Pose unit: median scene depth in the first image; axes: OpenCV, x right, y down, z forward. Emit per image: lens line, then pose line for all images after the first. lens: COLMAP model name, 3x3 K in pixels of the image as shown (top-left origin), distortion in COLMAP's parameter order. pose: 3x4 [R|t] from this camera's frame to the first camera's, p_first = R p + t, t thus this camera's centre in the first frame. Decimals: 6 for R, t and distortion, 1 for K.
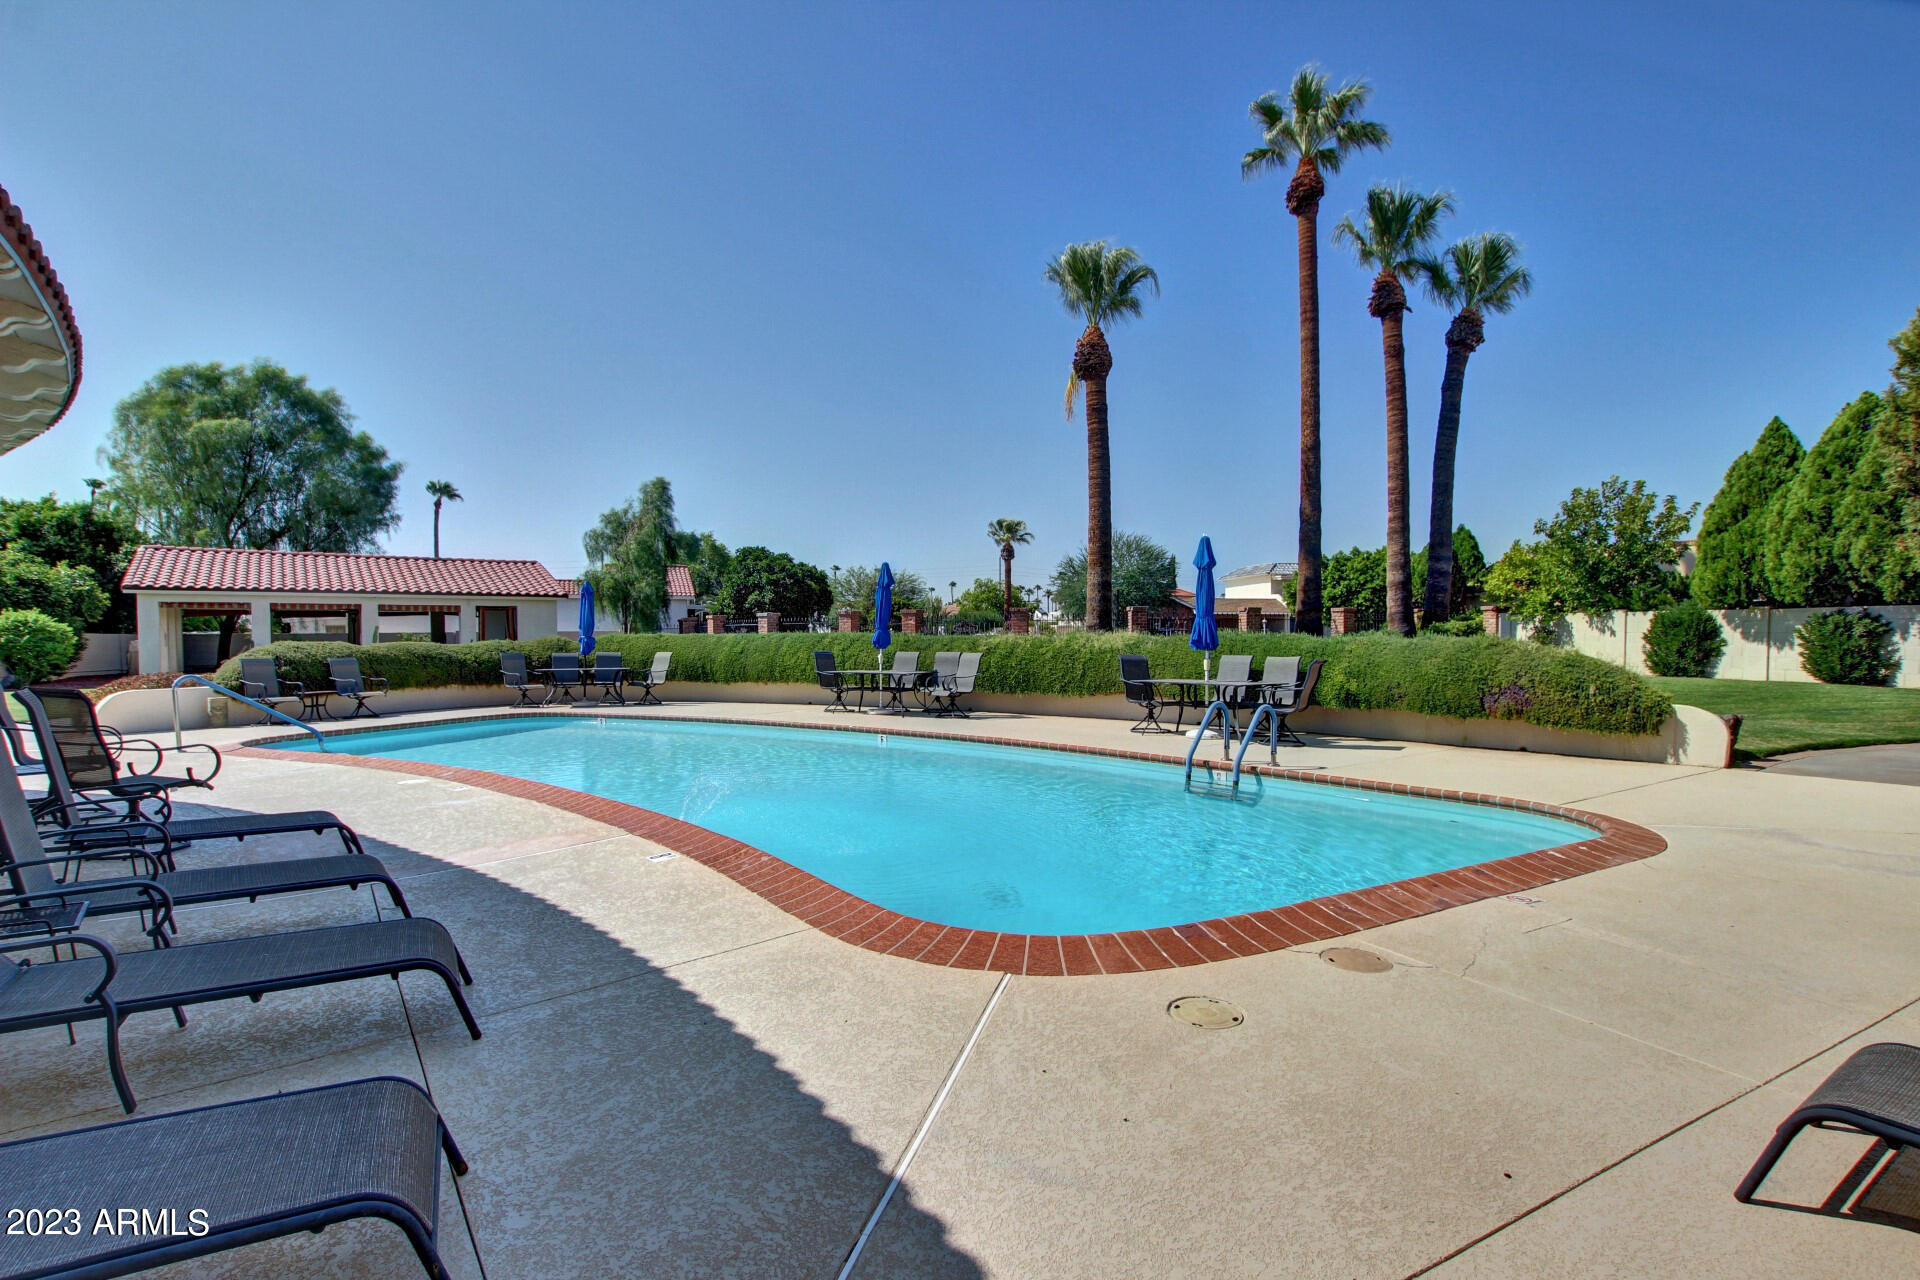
lens RADIAL K [[901.1, 0, 954.3], [0, 901.1, 651.0], [0, 0, 1]] dist [-0.016312, -0.000118]
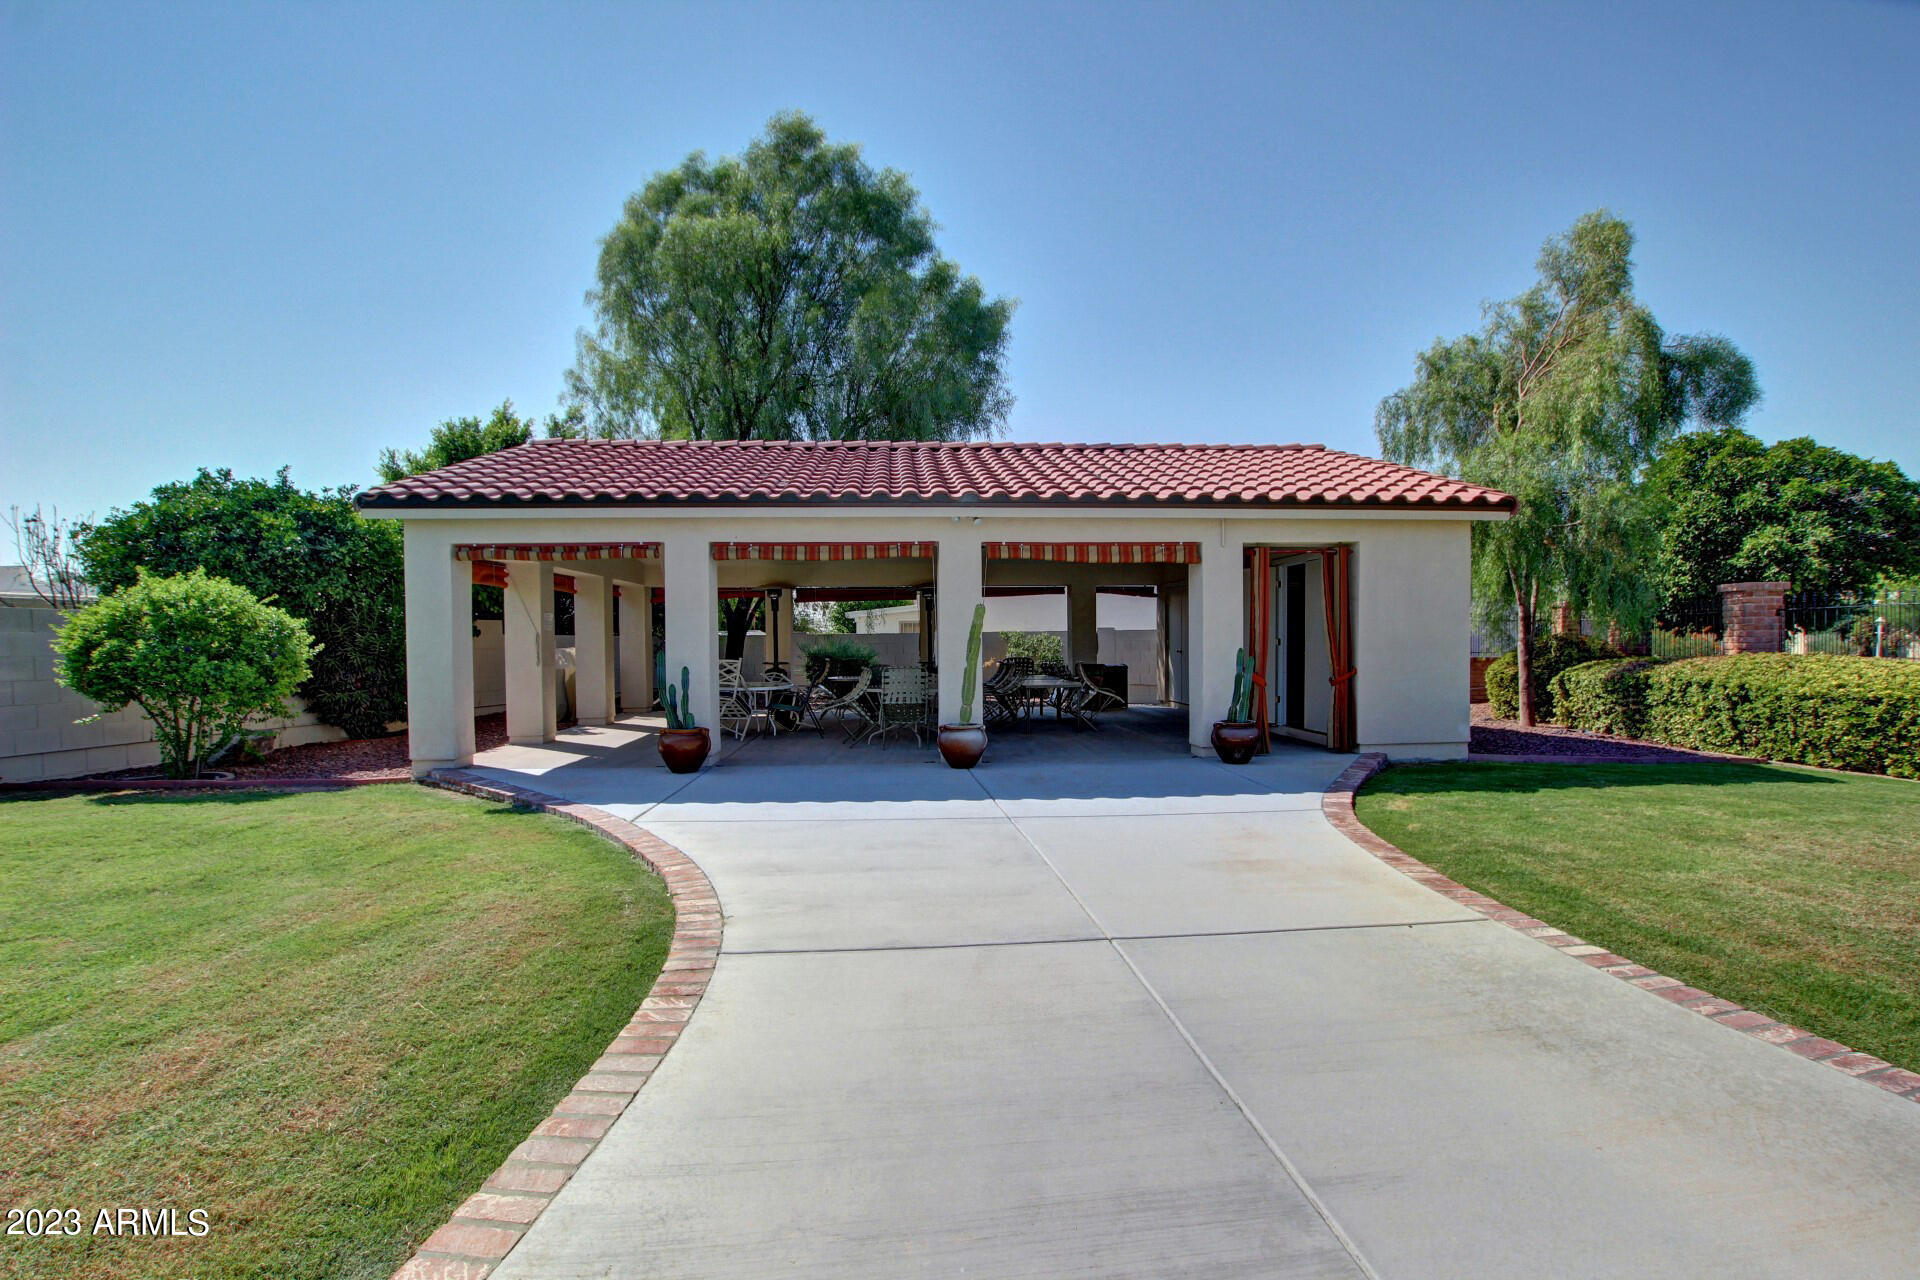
lens RADIAL K [[901.1, 0, 960.2], [0, 901.1, 645.1], [0, 0, 1]] dist [-0.016312, -0.000118]
pose [[0.839533, -0.001832, -0.543306, -0.386109], [-0.004708, 0.999932, -0.010647, -0.008797], [0.543288, 0.011496, 0.839467, 0.588862]]
